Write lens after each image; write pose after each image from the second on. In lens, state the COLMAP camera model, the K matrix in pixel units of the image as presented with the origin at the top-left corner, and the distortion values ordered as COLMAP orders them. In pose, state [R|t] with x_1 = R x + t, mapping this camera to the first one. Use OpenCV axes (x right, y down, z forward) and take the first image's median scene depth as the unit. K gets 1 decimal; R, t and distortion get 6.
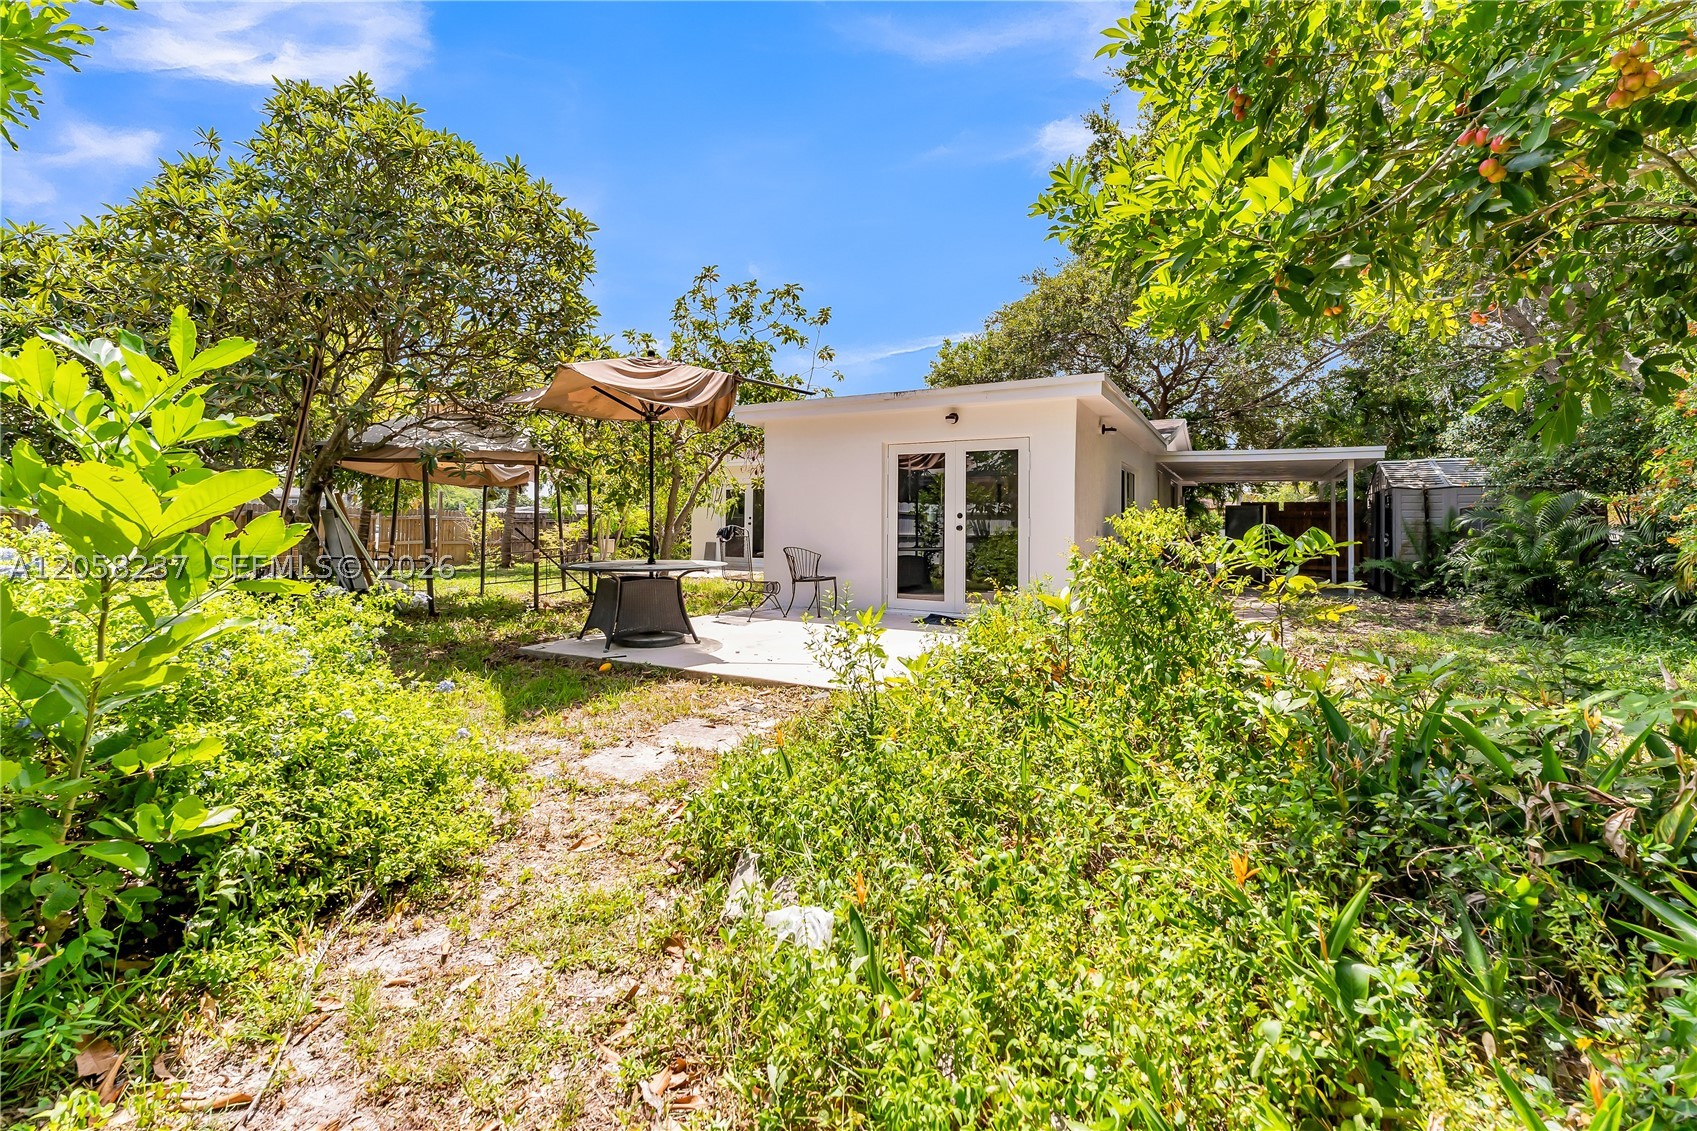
lens RADIAL K [[729.7, 0, 841.6], [0, 729.7, 511.8], [0, 0, 1]] dist [-0.000763, -0.000105]
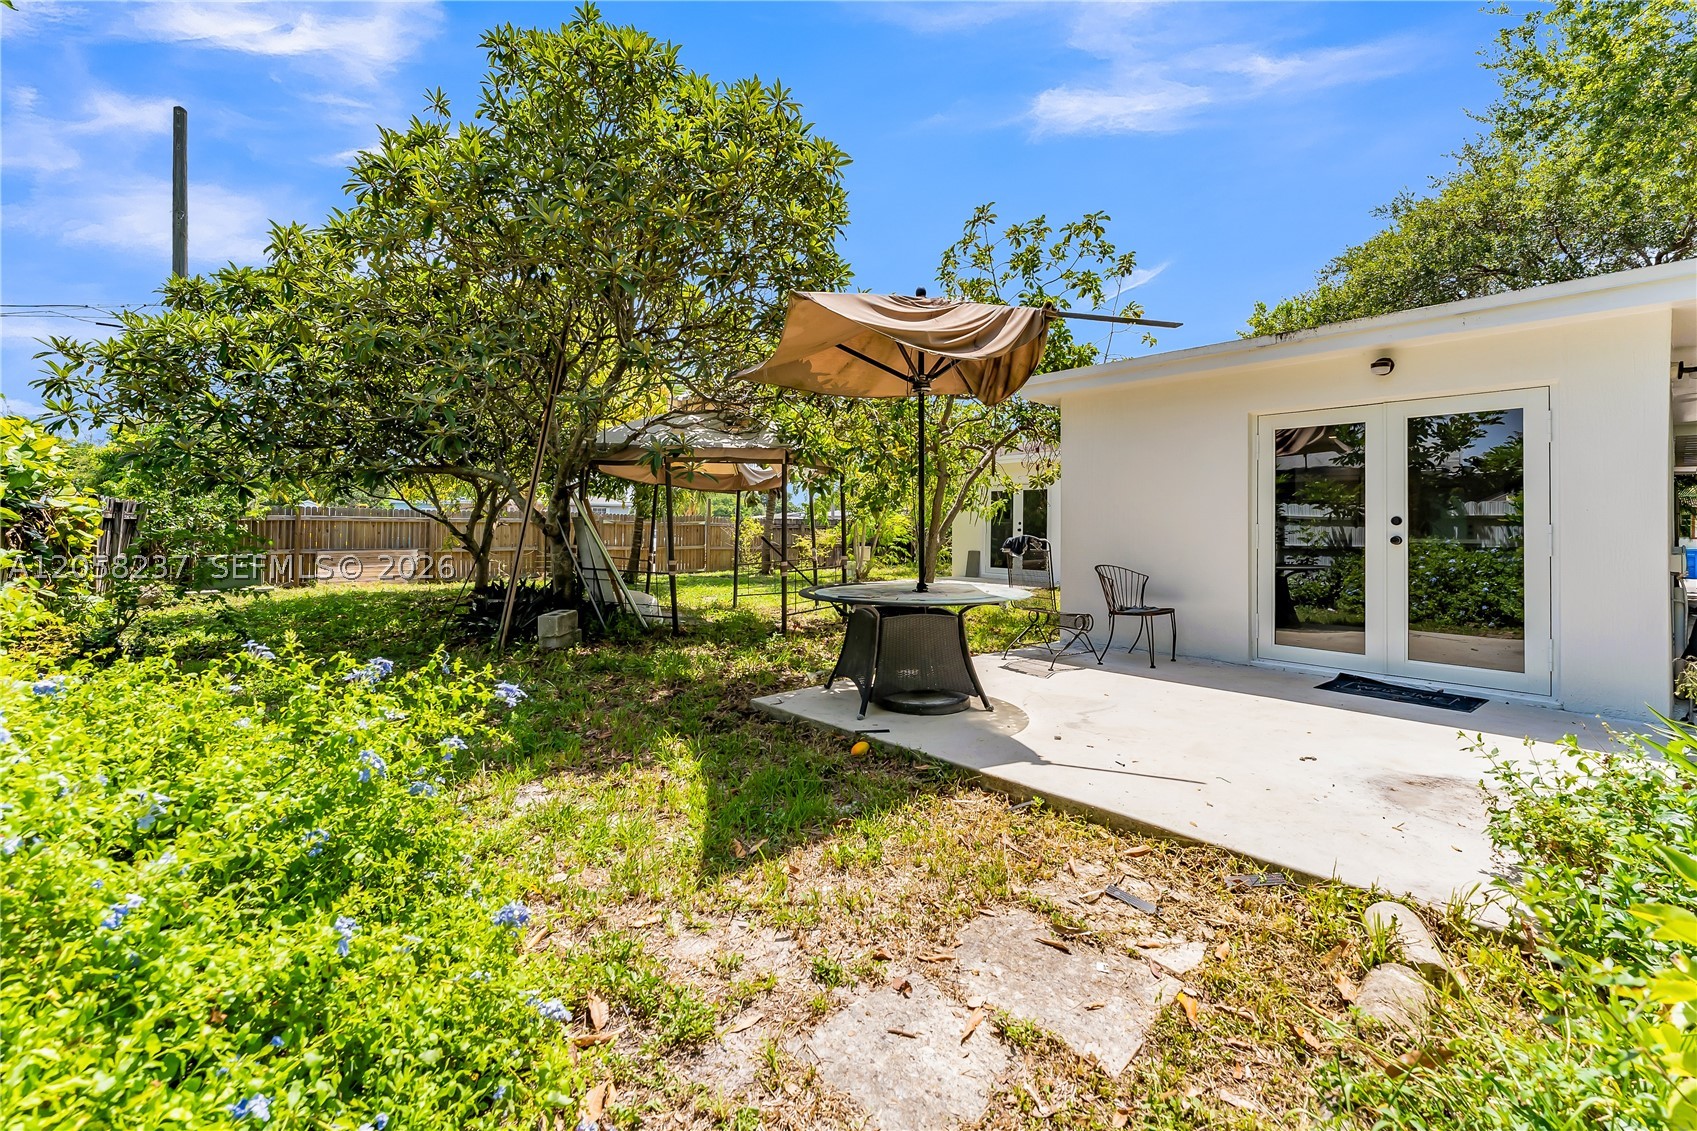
lens RADIAL K [[700.6, 0, 838.8], [0, 700.6, 543.7], [0, 0, 1]] dist [0.000019, -0.000400]
pose [[0.940723, 0.007280, -0.339098, -0.082511], [0.006027, 0.999253, 0.038172, -0.000838], [0.339123, -0.037953, 0.939976, 0.260883]]
